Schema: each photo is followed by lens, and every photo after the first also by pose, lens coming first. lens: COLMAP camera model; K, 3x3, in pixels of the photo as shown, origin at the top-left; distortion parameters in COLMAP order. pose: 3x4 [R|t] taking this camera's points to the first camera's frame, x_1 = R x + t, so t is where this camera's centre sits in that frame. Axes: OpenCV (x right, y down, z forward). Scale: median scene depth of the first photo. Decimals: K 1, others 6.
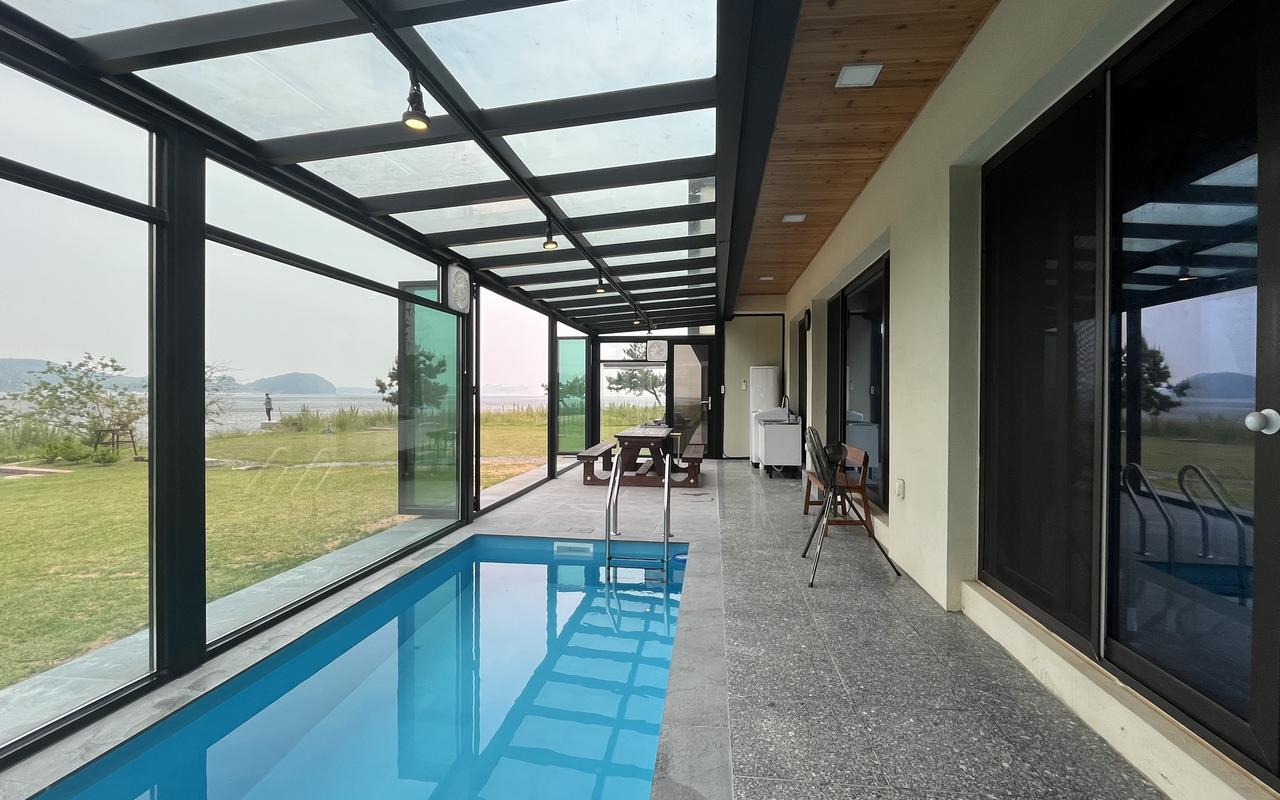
lens RADIAL K [[577.0, 0, 633.1], [0, 577.0, 398.2], [0, 0, 1]] dist [-0.006470, 0.000621]
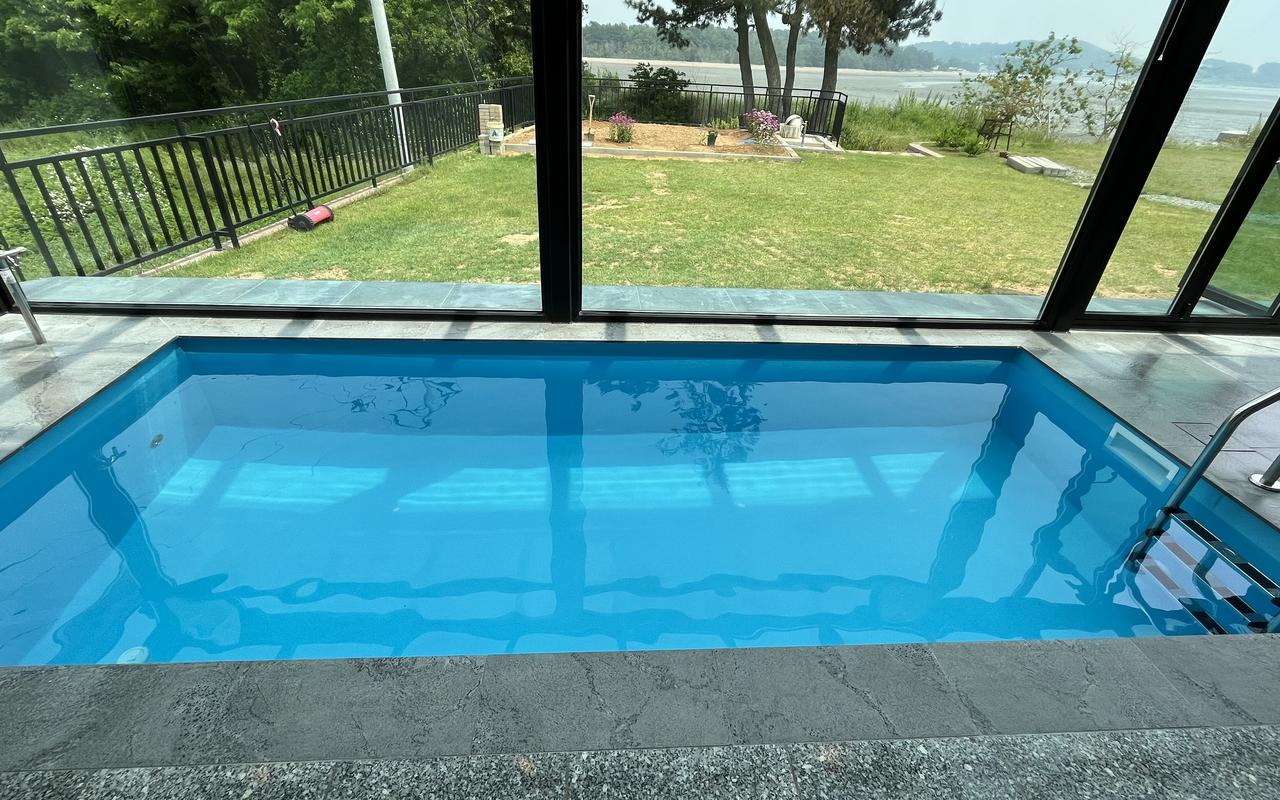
lens RADIAL K [[577.0, 0, 641.9], [0, 577.0, 398.3], [0, 0, 1]] dist [-0.006470, 0.000621]
pose [[0.201719, 0.507060, -0.837973, 0.161037], [-0.050090, 0.859782, 0.508199, -0.016187], [0.978162, -0.060540, 0.198833, 0.346594]]
